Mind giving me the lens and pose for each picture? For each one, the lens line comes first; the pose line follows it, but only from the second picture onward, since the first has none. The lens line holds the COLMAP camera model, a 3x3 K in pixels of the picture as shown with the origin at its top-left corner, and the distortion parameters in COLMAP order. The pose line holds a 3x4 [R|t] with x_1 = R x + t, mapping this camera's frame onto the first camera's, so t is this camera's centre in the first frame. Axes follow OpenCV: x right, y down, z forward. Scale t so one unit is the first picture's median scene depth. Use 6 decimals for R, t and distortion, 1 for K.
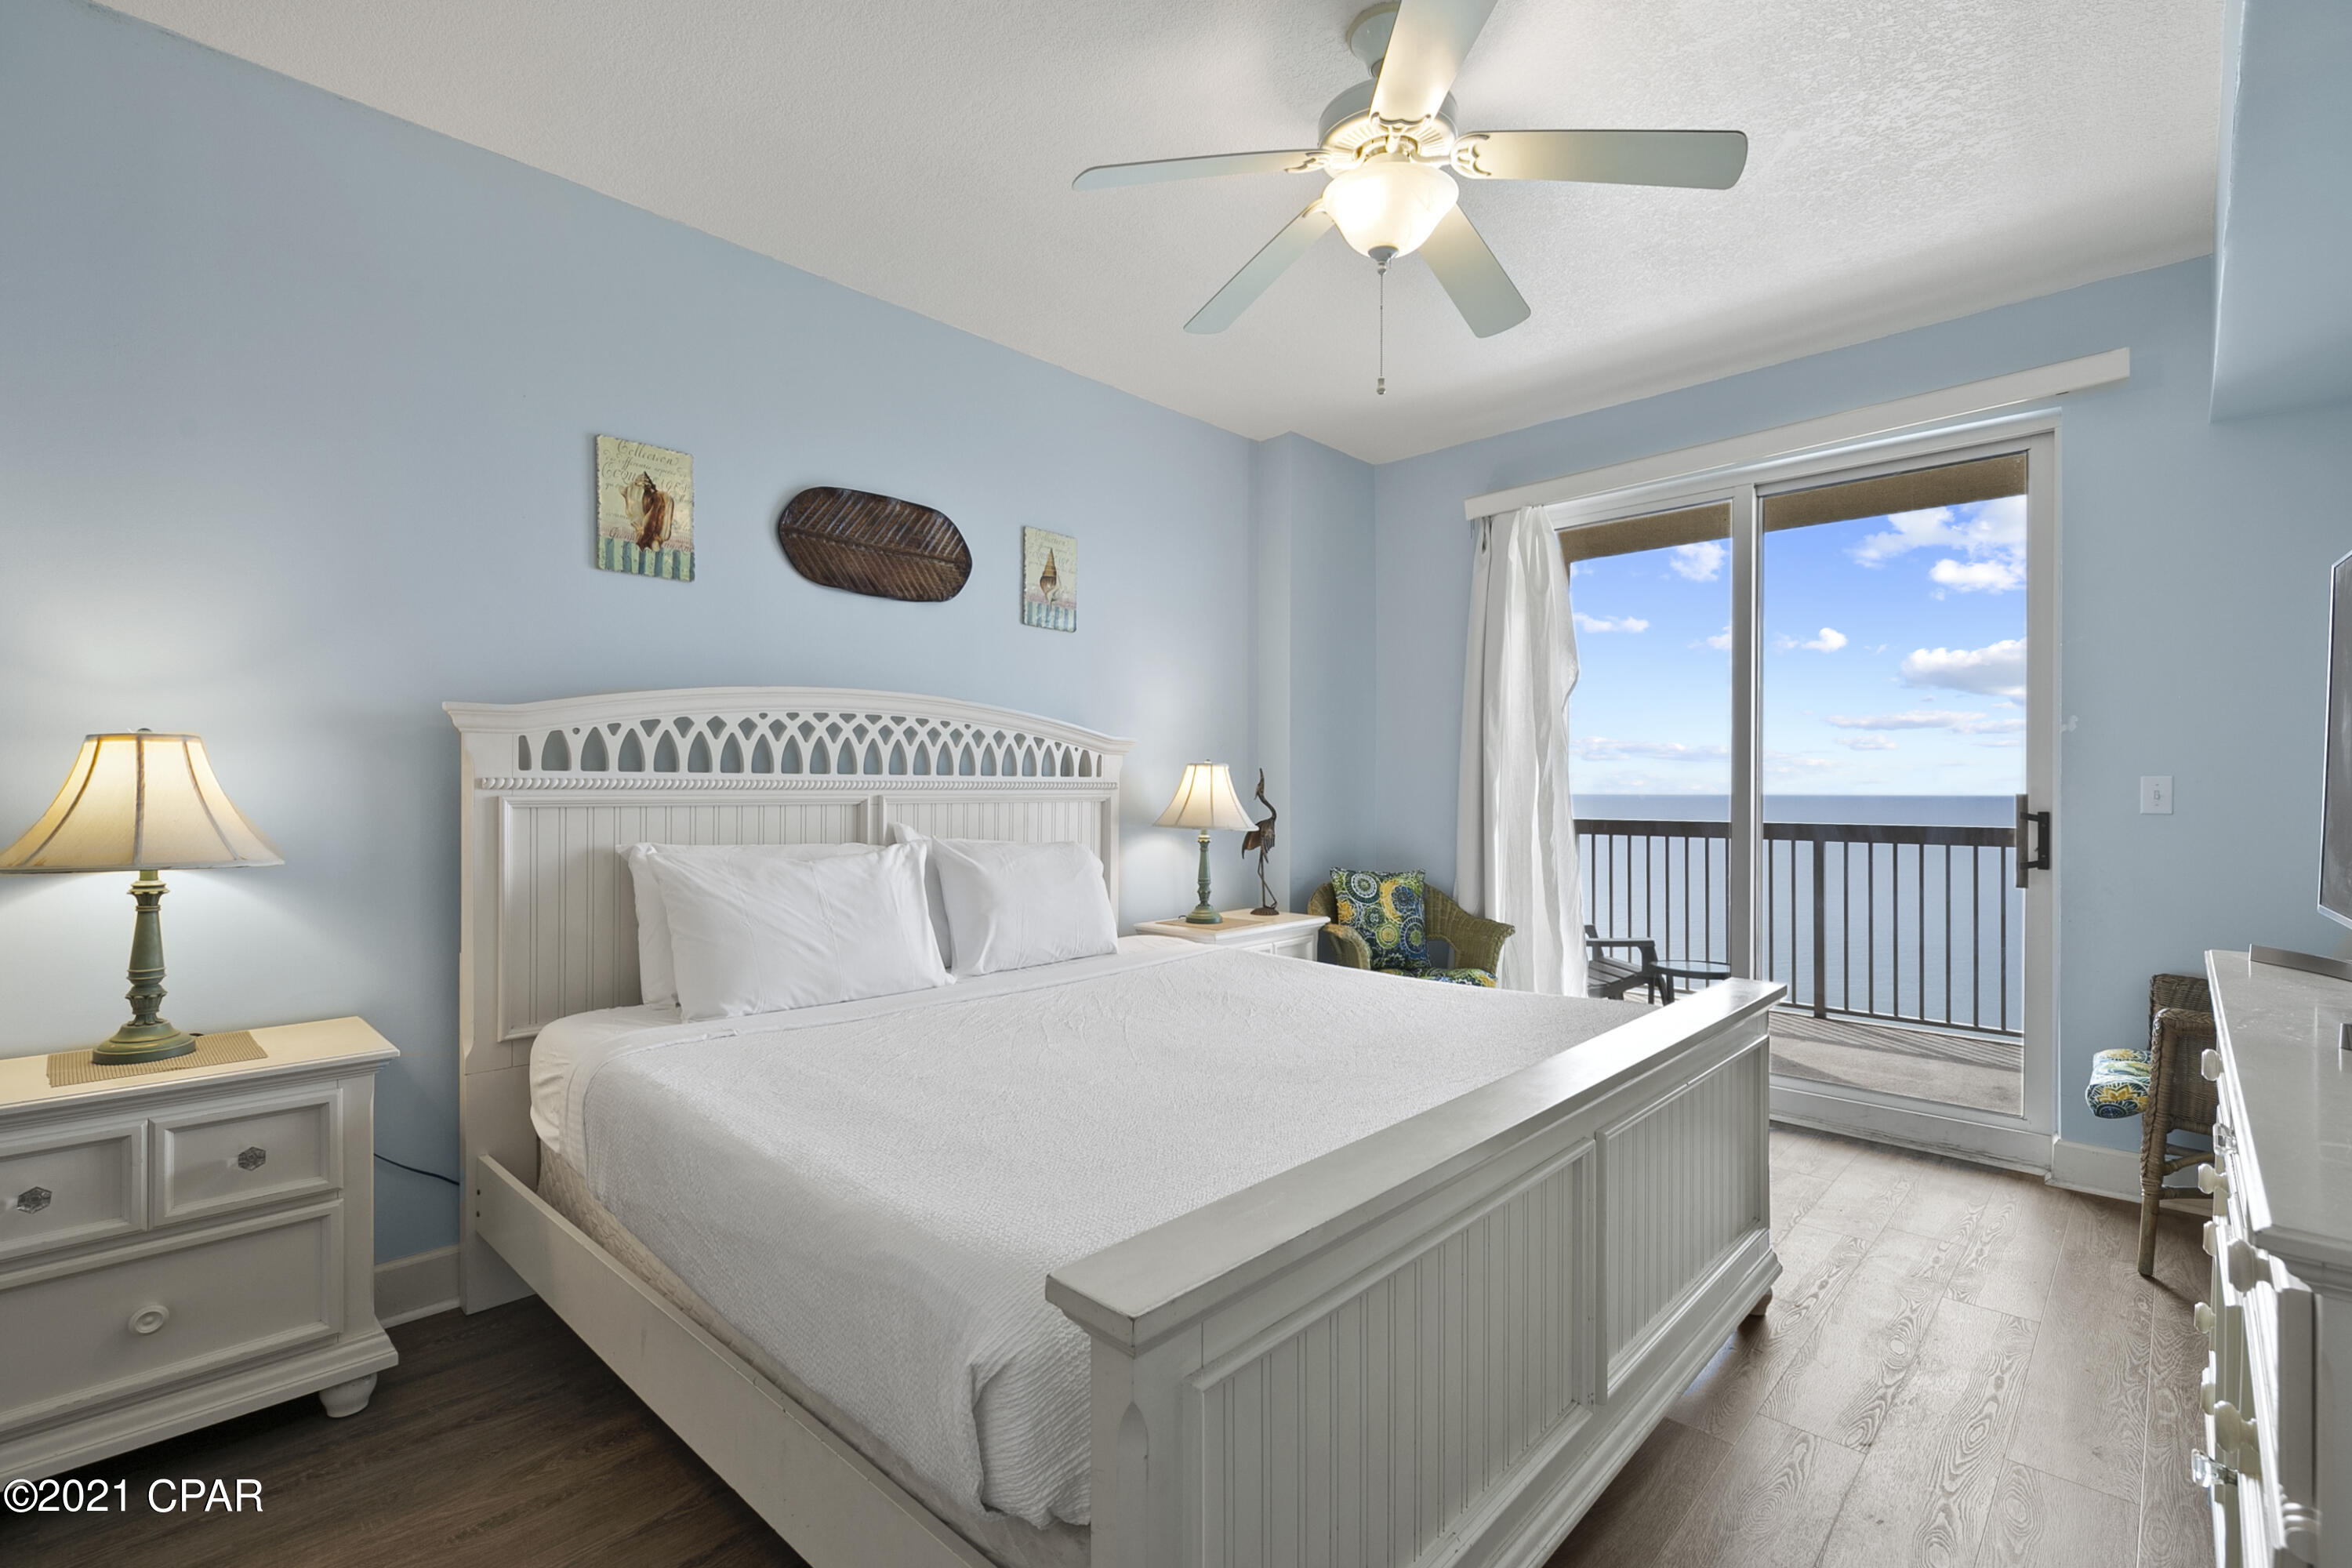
lens RADIAL K [[1033.7, 0, 1172.7], [0, 1033.7, 802.5], [0, 0, 1]] dist [0.000044, 0.000115]
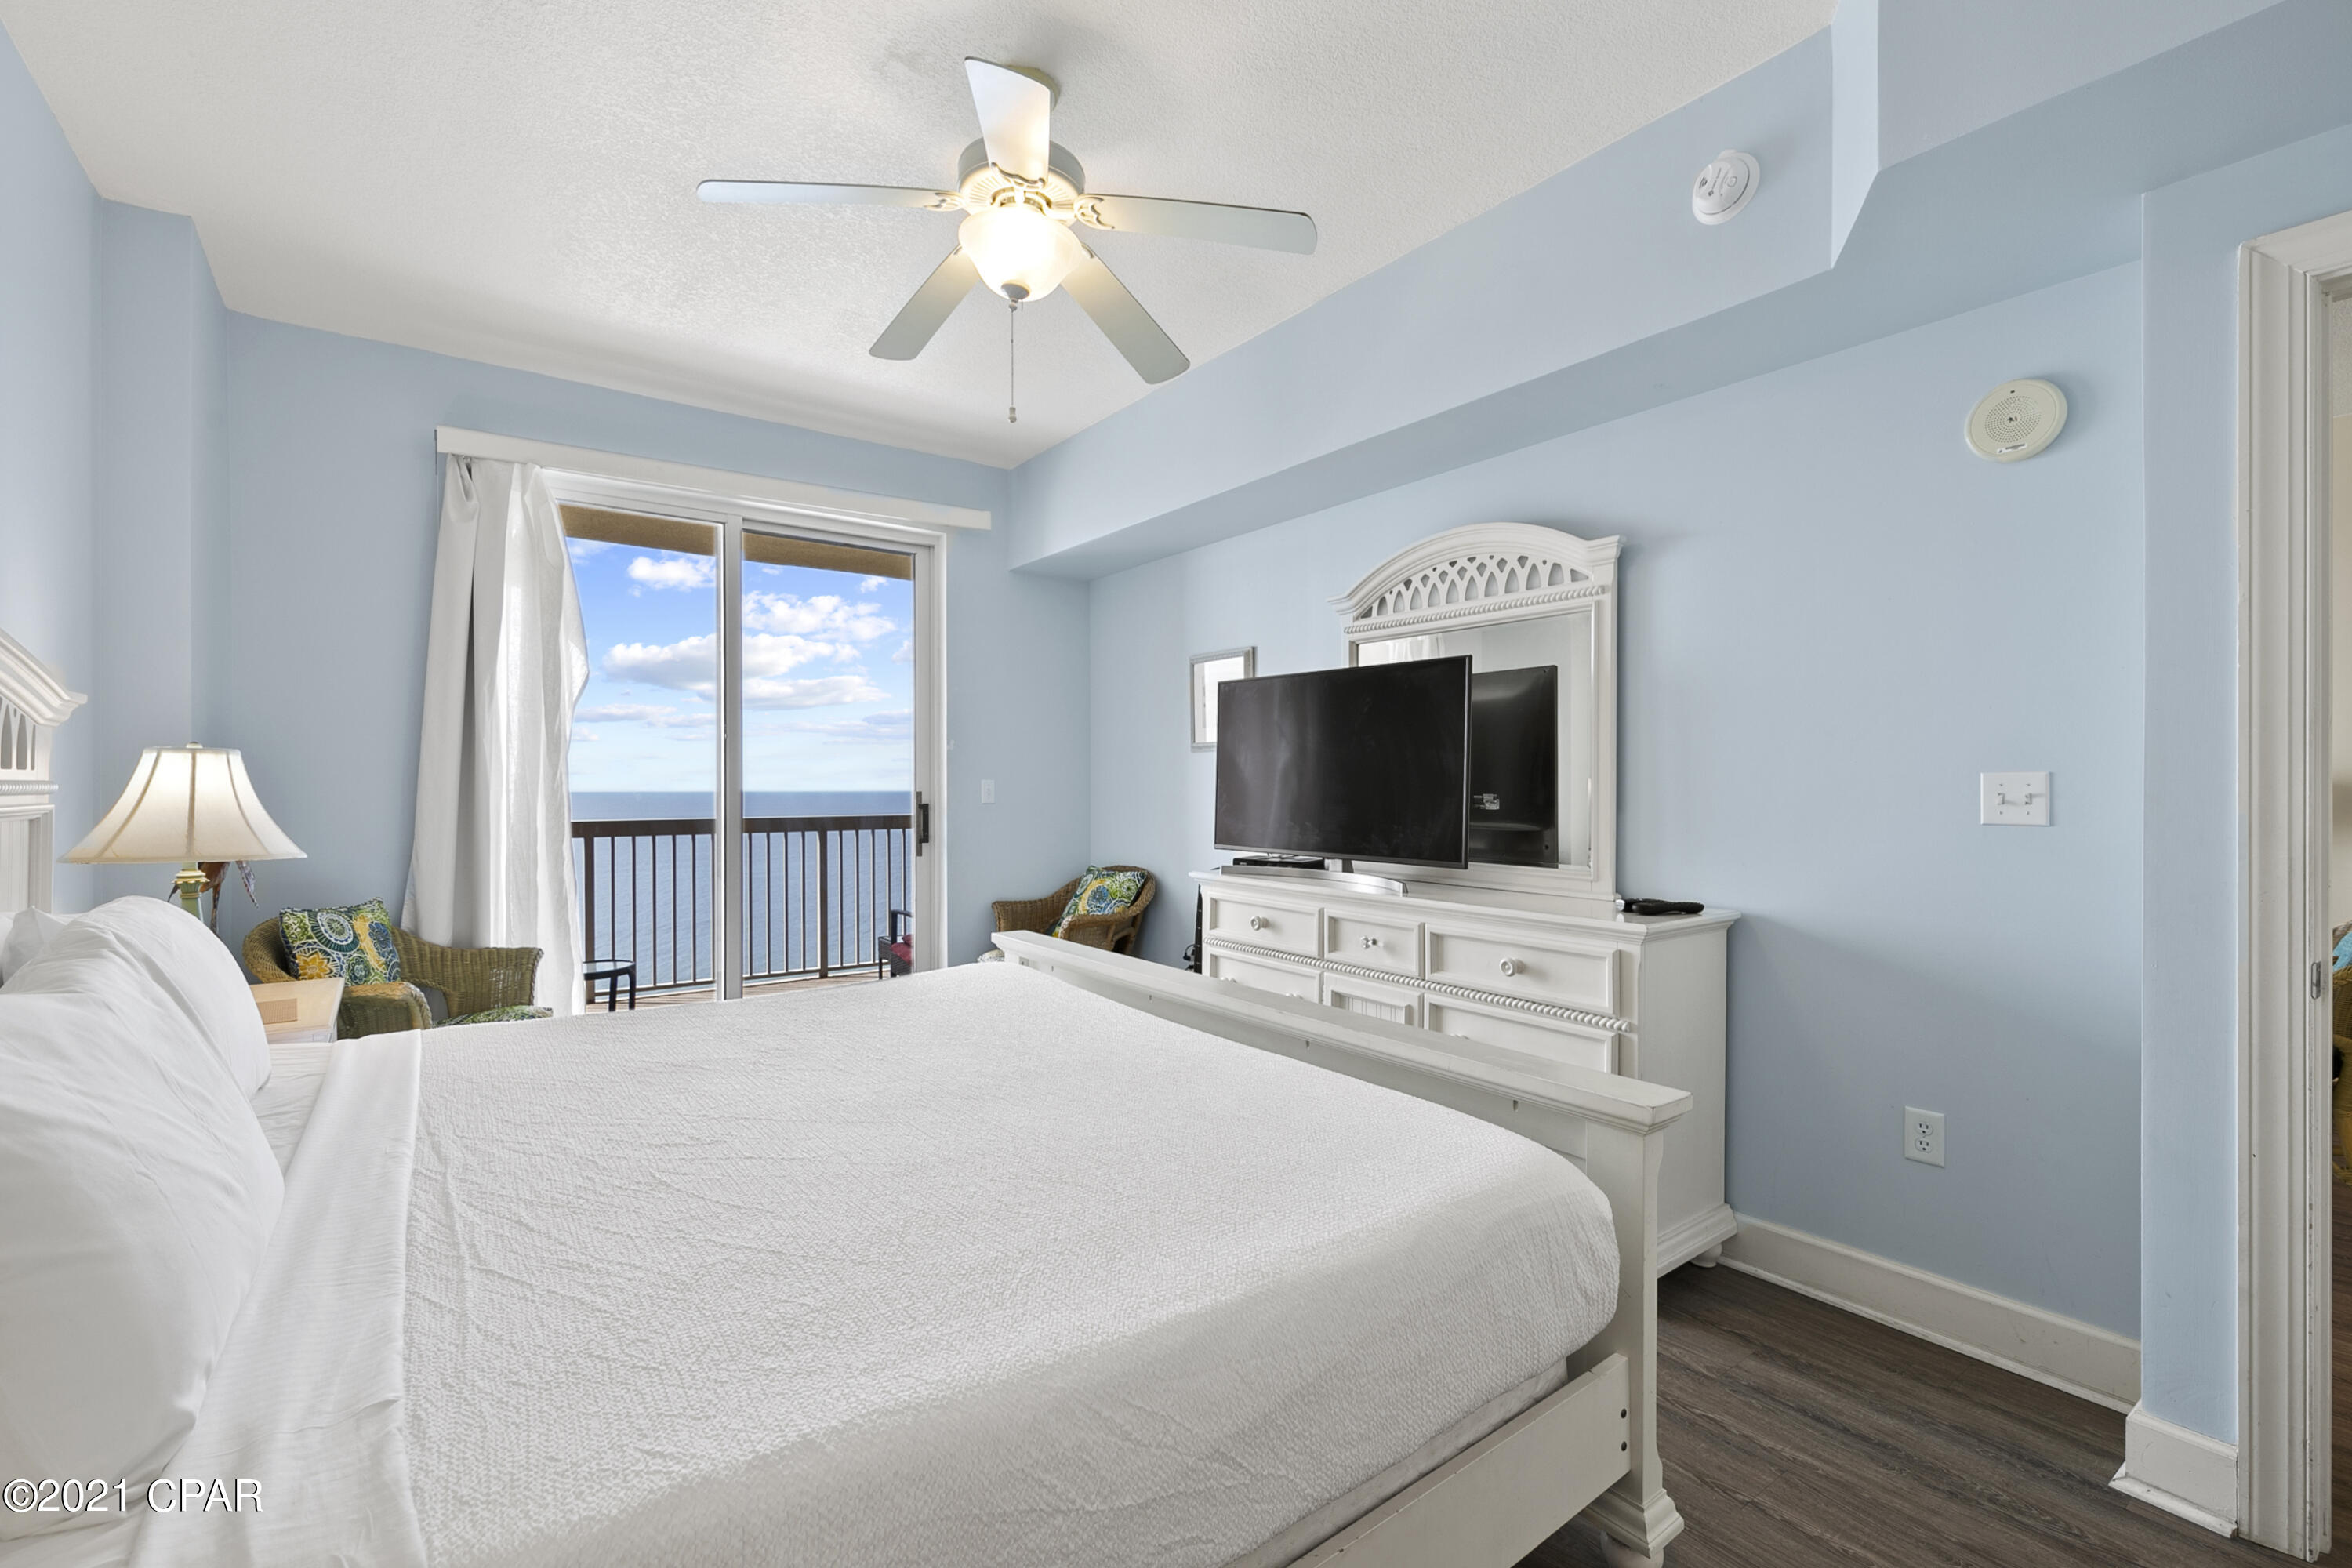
lens RADIAL K [[1033.7, 0, 1132.2], [0, 1033.7, 778.4], [0, 0, 1]] dist [0.000044, 0.000115]
pose [[0.174919, 0.006222, 0.984563, -0.450206], [0.015879, 0.999832, -0.009139, -0.006510], [-0.984455, 0.017233, 0.174791, 0.377221]]
